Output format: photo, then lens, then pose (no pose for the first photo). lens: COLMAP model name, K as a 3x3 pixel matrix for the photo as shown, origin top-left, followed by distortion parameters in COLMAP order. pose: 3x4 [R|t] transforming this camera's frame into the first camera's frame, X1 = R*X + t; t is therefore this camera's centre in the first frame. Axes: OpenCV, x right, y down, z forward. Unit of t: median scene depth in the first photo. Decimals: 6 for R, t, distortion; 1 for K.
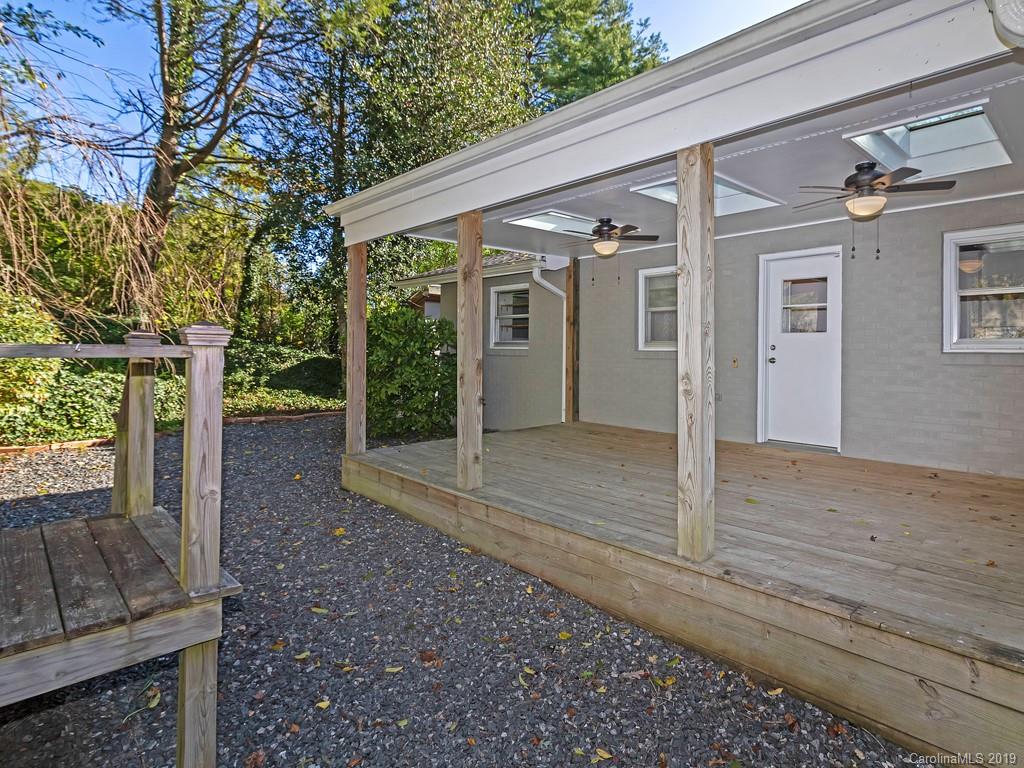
lens RADIAL K [[572.5, 0, 511.4], [0, 572.5, 345.5], [0, 0, 1]] dist [-0.000525, -0.000130]
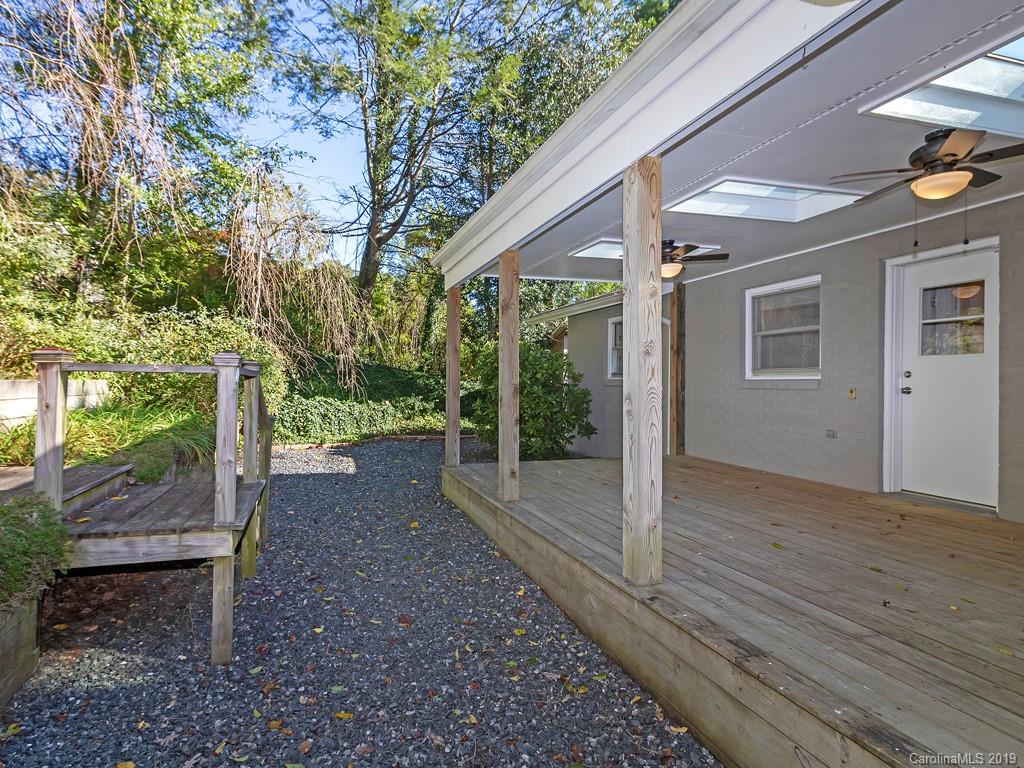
lens RADIAL K [[583.2, 0, 485.8], [0, 583.2, 382.5], [0, 0, 1]] dist [0.000626, 0.000428]
pose [[0.857049, -0.000528, -0.515235, 0.525738], [-0.003582, 0.999969, -0.006982, 0.032157], [0.515223, 0.007830, 0.857020, 0.006233]]
